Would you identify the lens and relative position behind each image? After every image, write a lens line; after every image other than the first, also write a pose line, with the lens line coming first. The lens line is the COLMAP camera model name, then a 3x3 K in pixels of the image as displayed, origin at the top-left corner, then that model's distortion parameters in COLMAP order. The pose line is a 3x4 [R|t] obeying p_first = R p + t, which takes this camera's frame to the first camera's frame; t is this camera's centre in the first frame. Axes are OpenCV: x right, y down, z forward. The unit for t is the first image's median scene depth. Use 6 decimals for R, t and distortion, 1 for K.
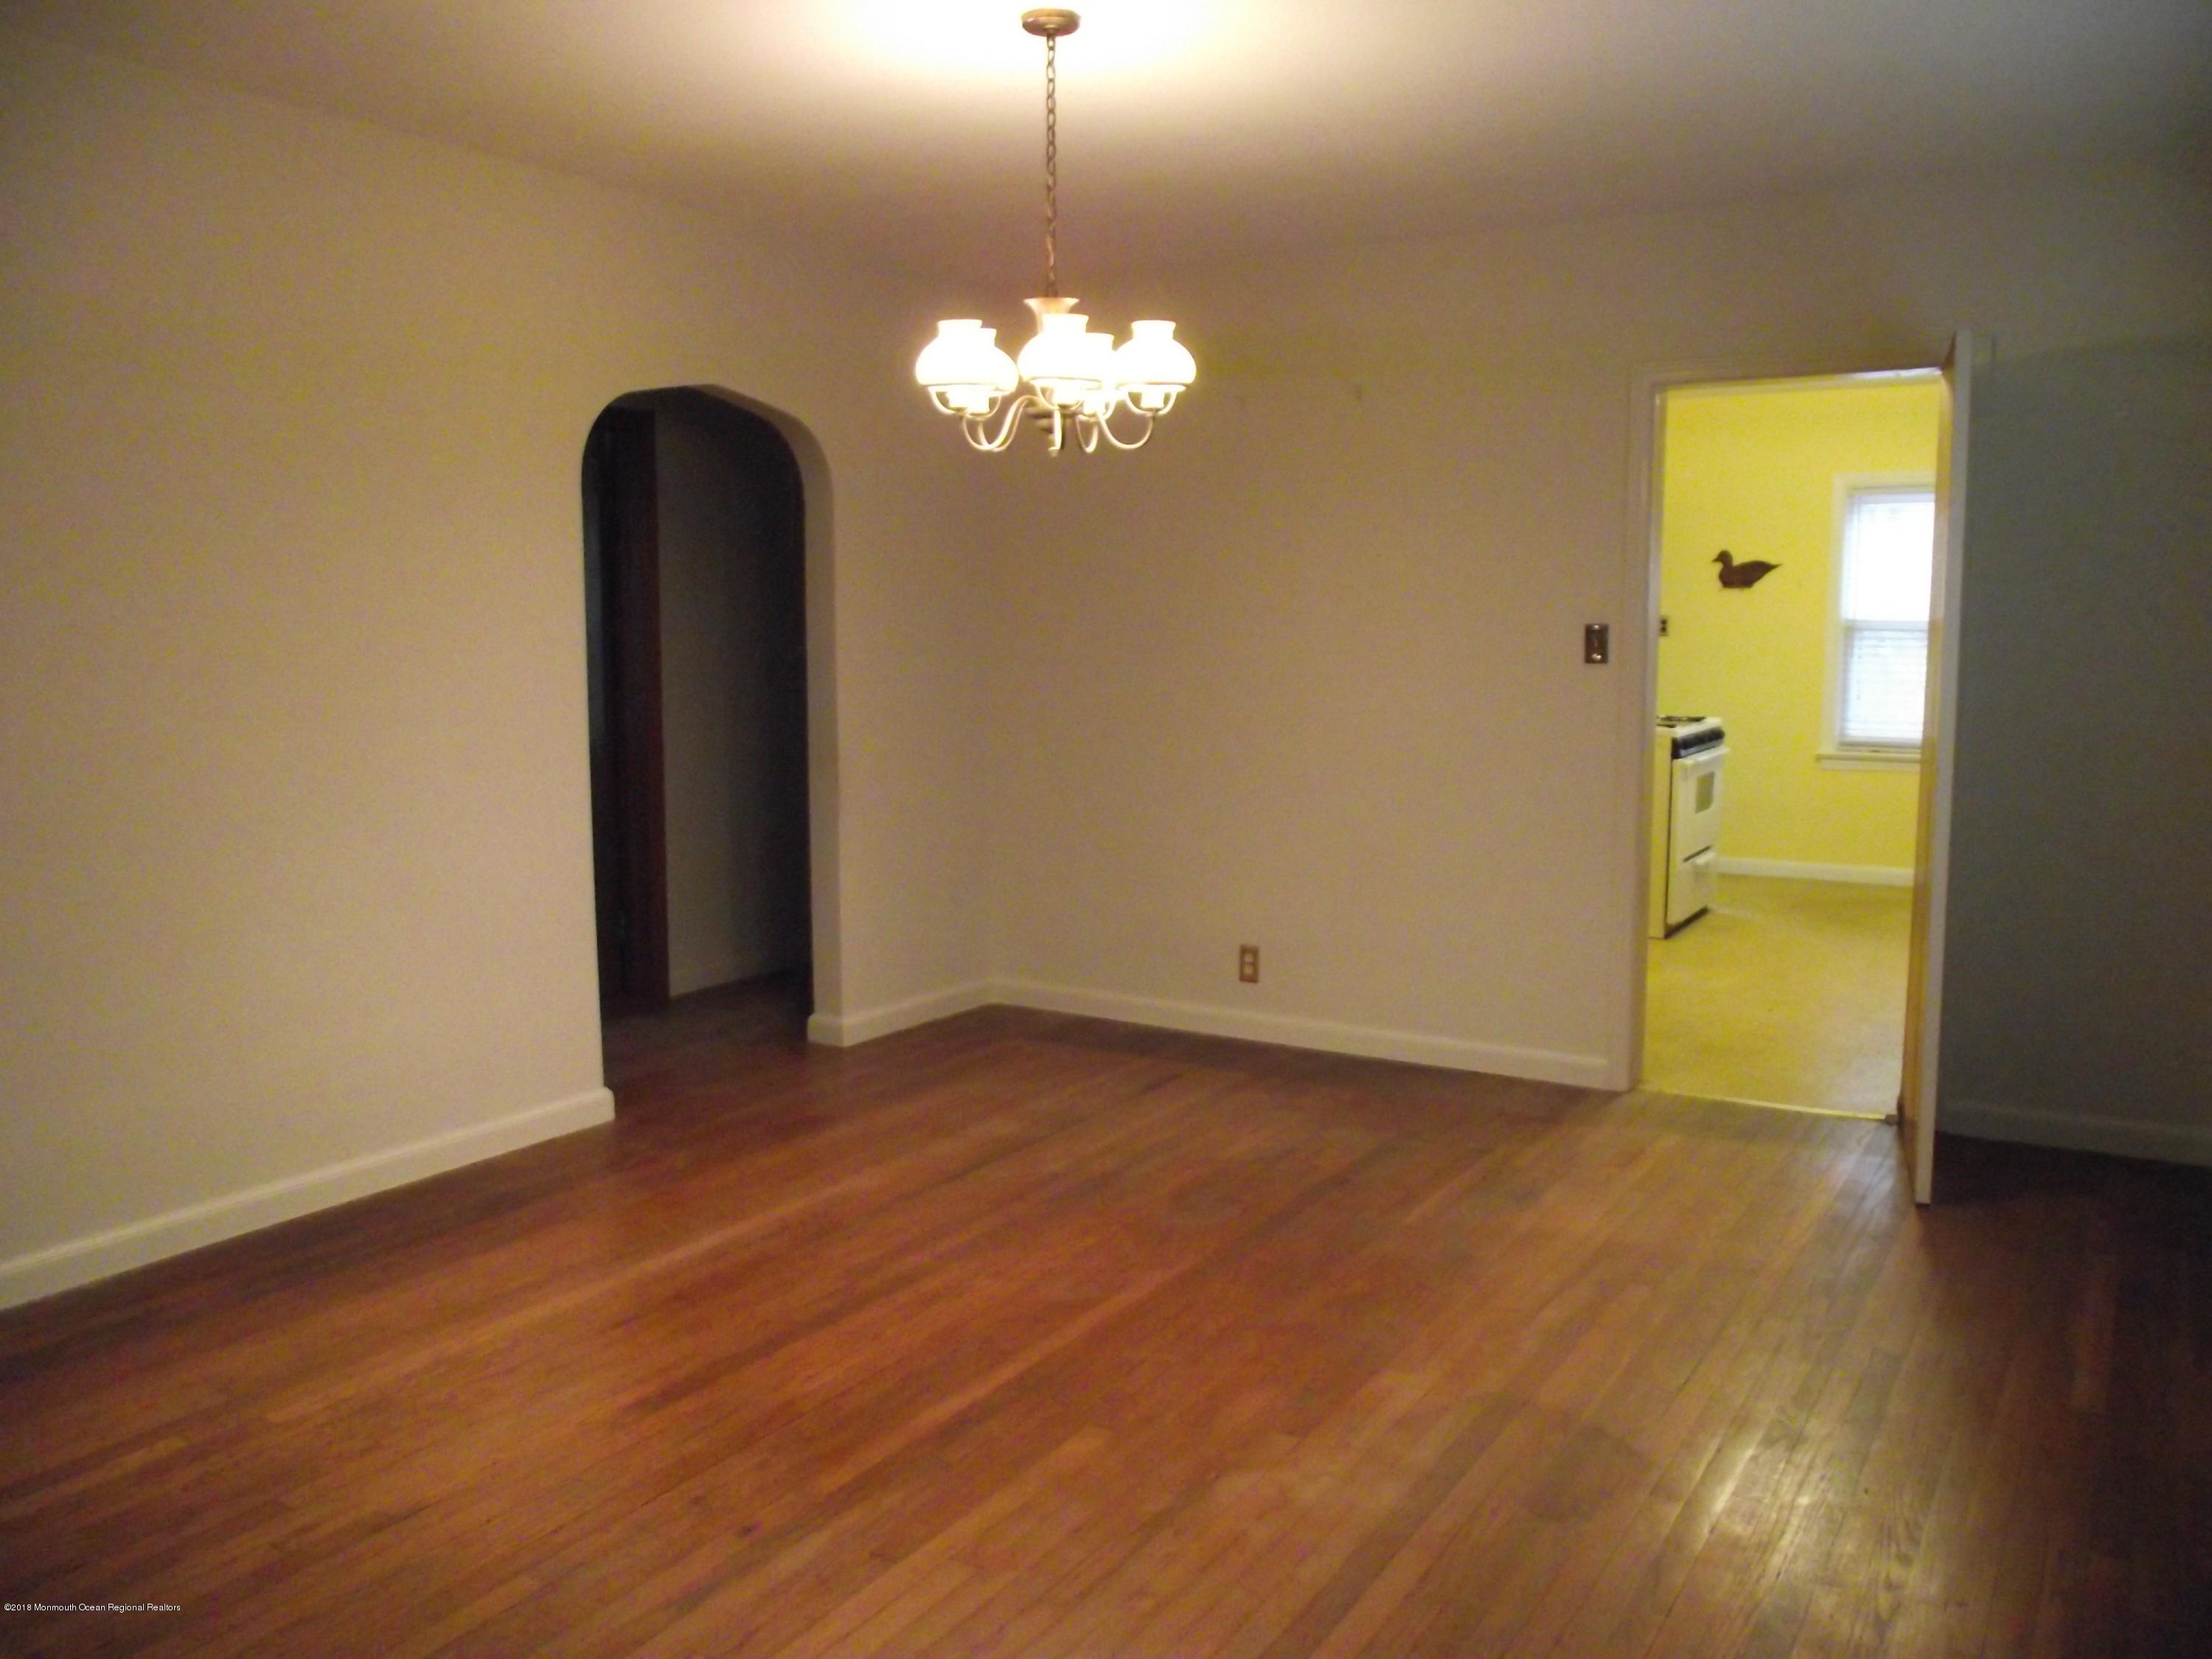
lens RADIAL K [[1778.8, 0, 1119.0], [0, 1778.8, 827.7], [0, 0, 1]] dist [-0.080873, 0.075790]
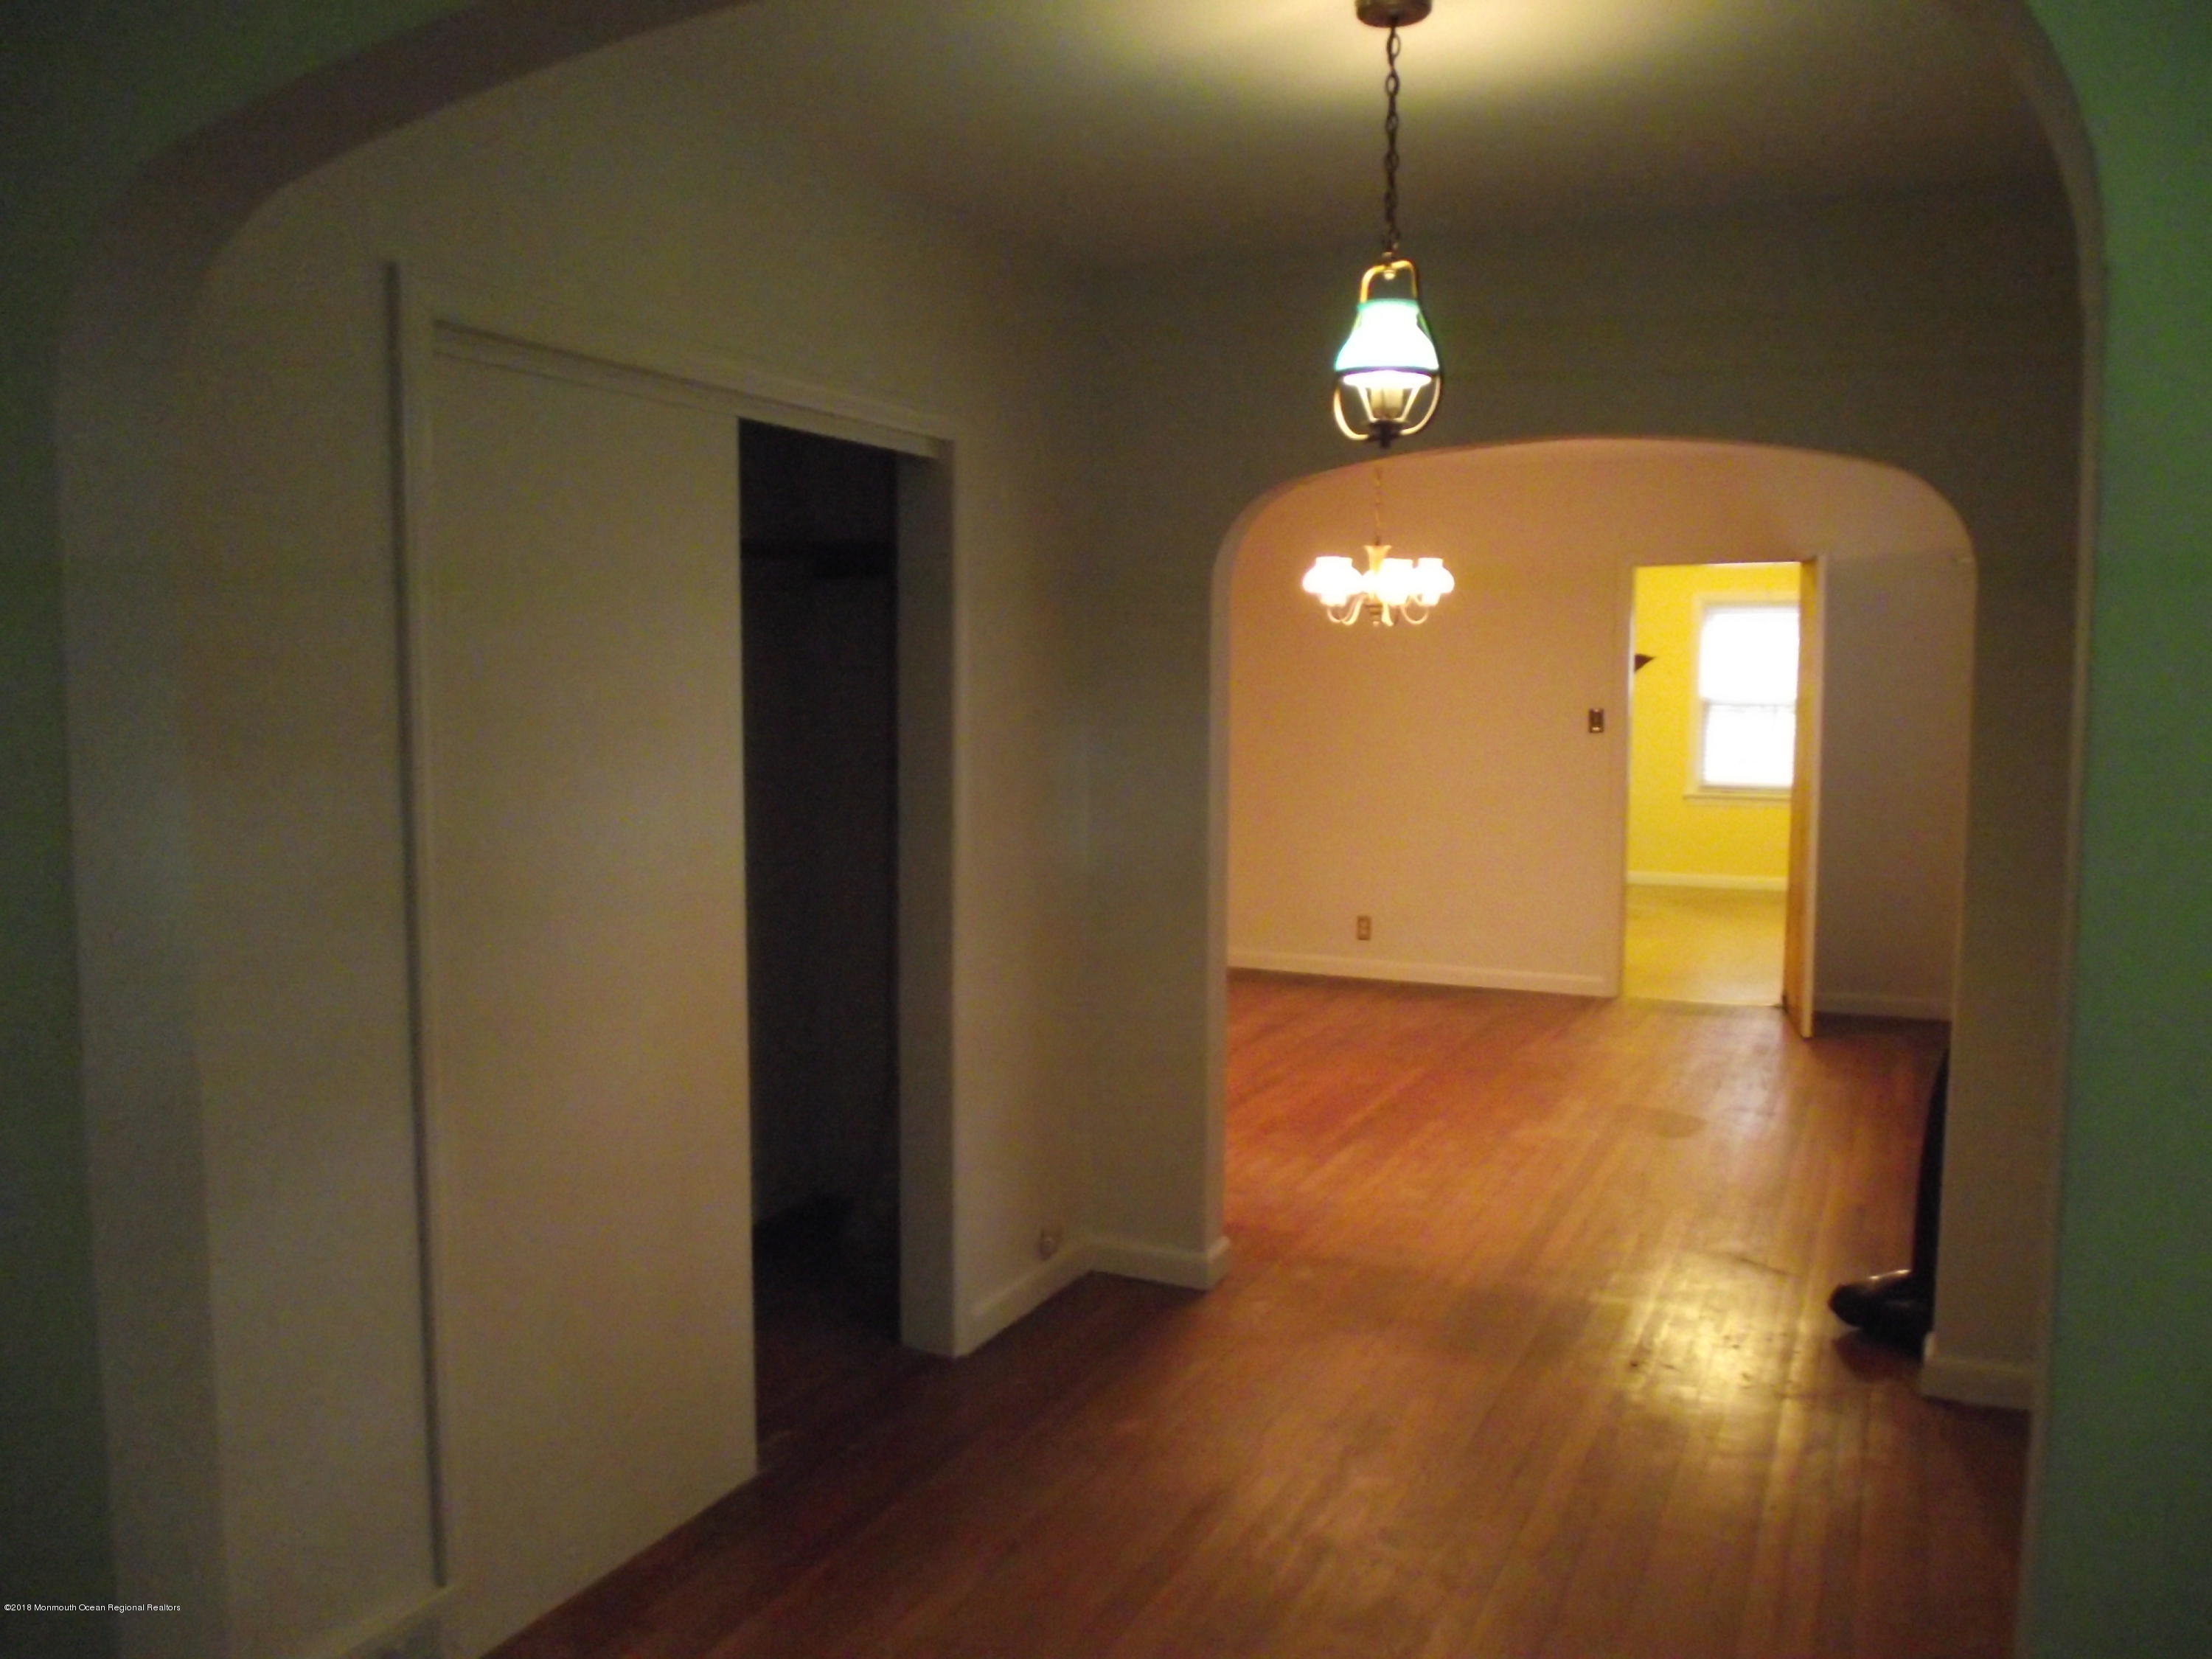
lens RADIAL K [[1778.8, 0, 1106.3], [0, 1778.8, 828.0], [0, 0, 1]] dist [-0.080873, 0.075790]
pose [[0.994157, -0.005786, 0.107792, -0.348257], [0.009207, 0.999469, -0.031263, 0.040535], [-0.107554, 0.032072, 0.993682, -0.557006]]
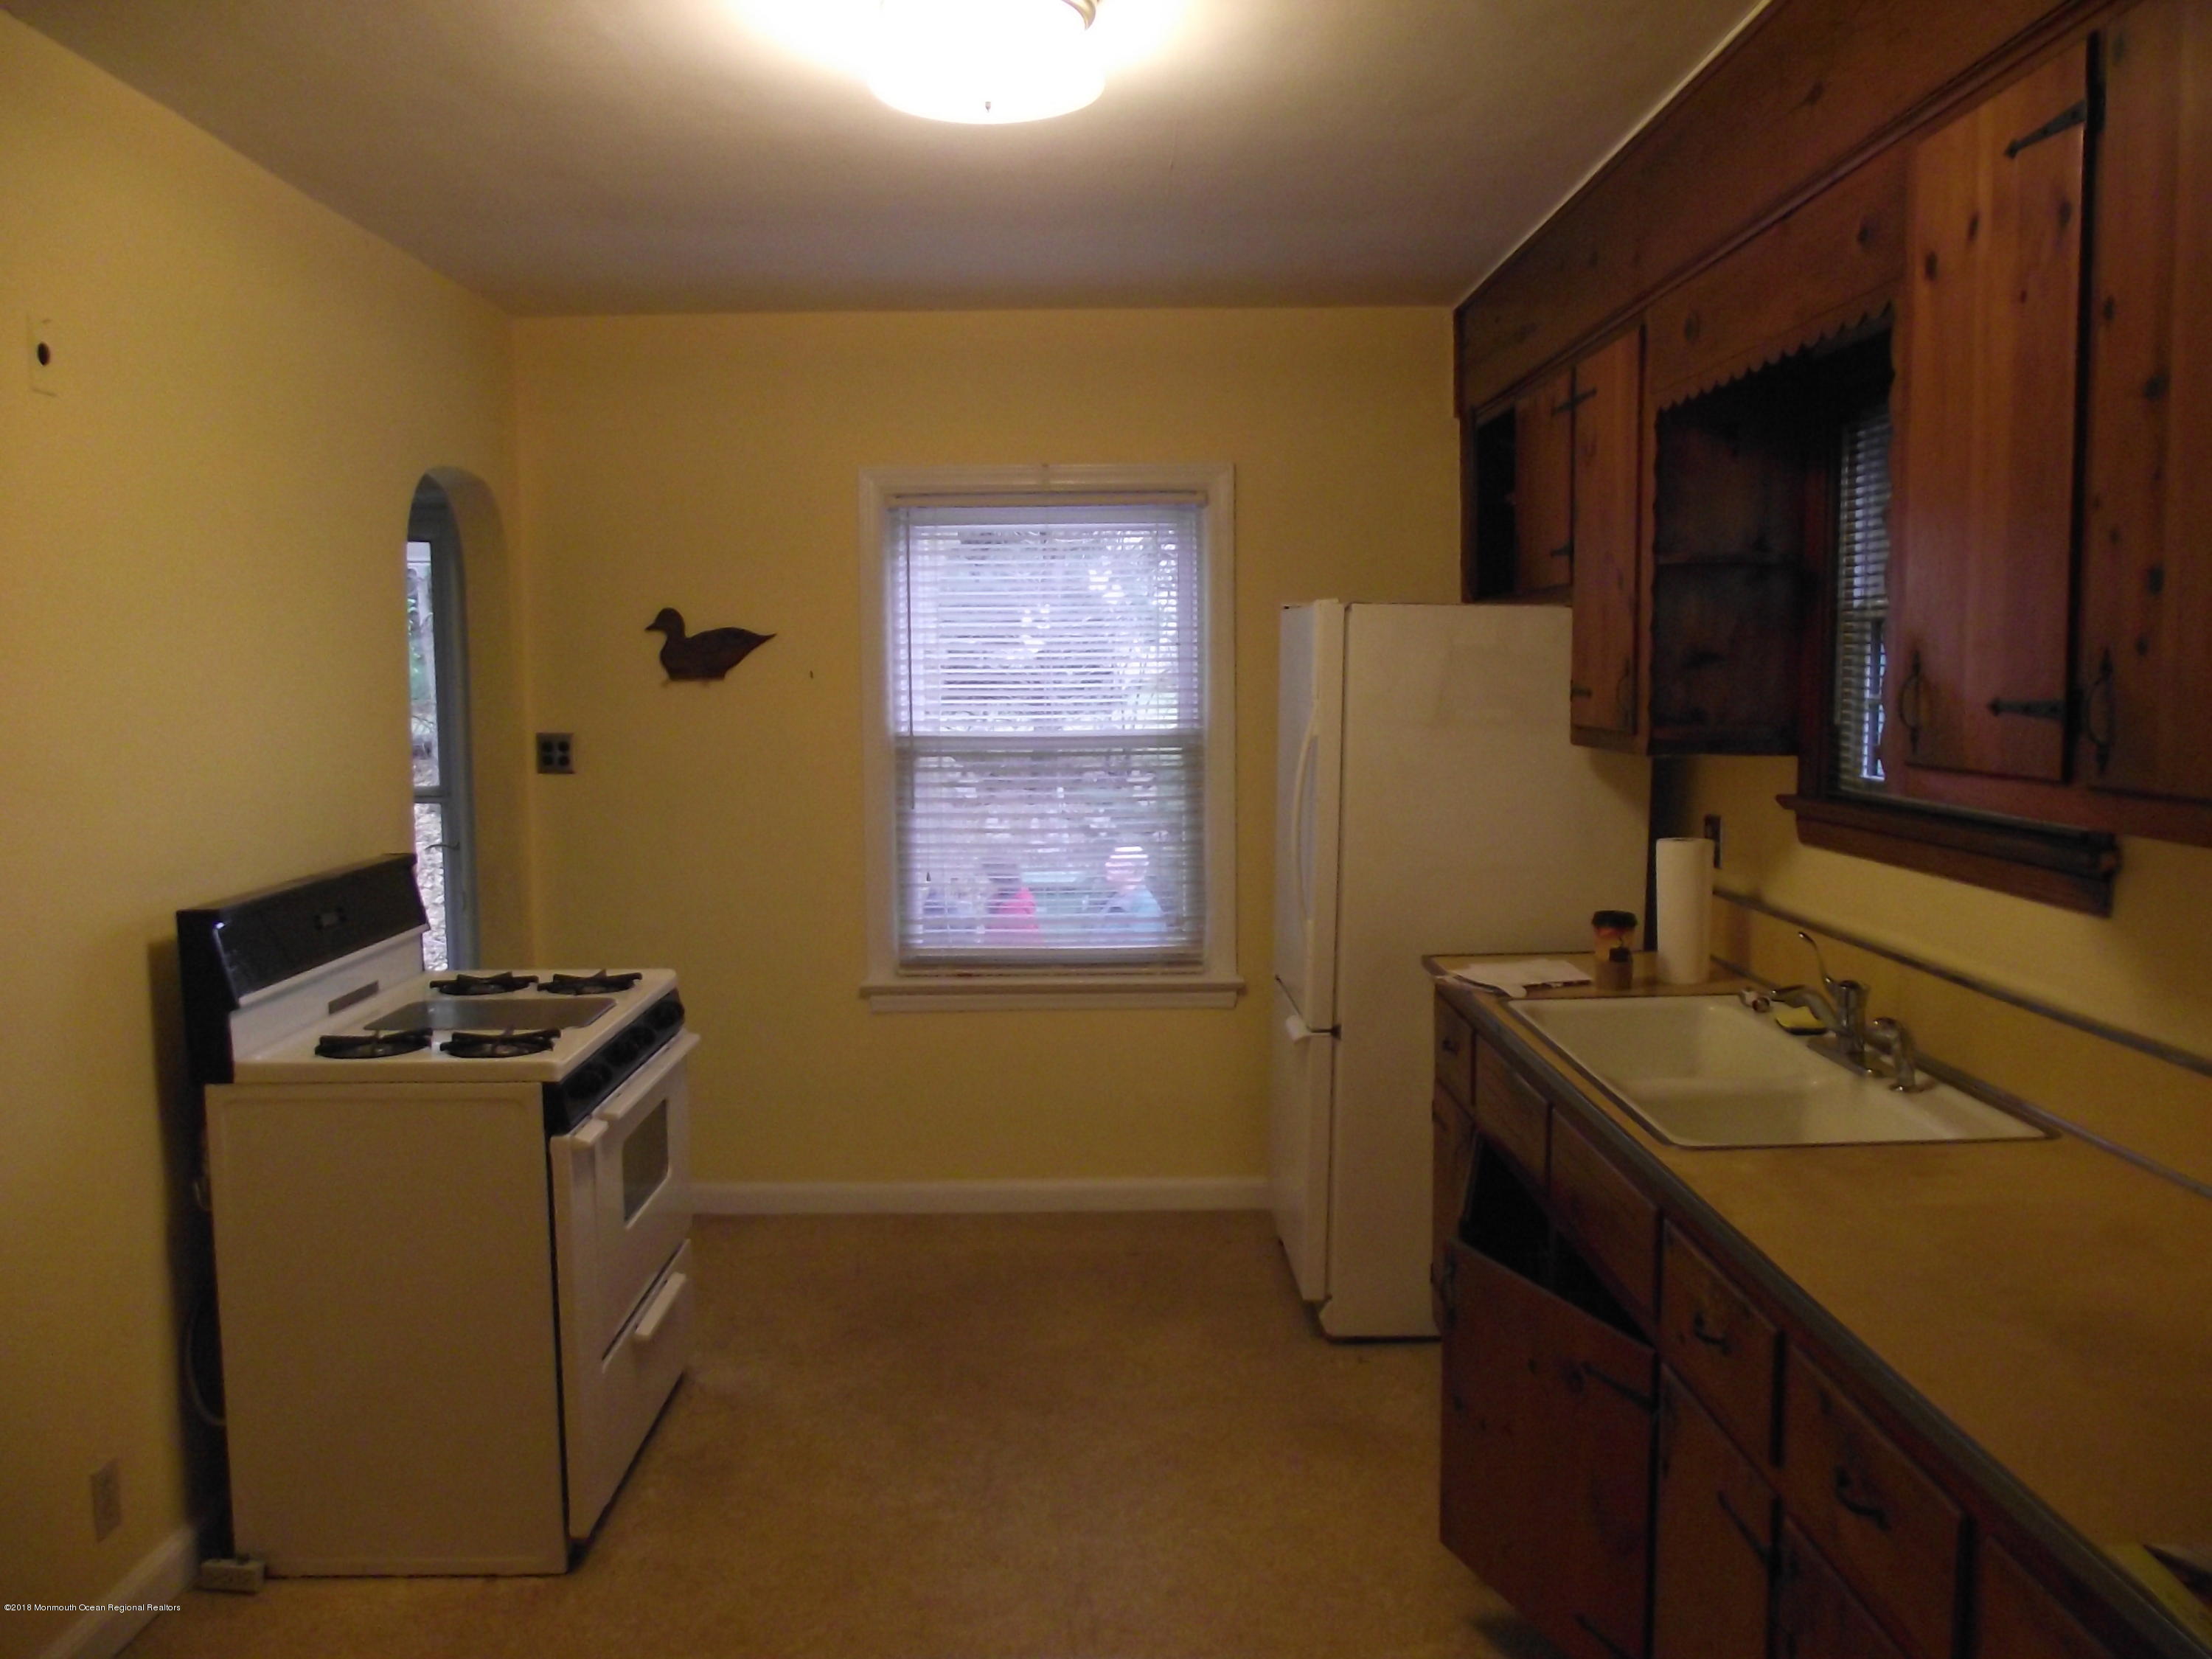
lens RADIAL K [[1778.8, 0, 1116.2], [0, 1778.8, 818.8], [0, 0, 1]] dist [-0.080873, 0.075790]
pose [[0.847398, -0.044945, 0.529053, 0.307276], [0.078407, 0.996079, -0.040965, -0.111196], [-0.525137, 0.076195, 0.847600, 0.856242]]
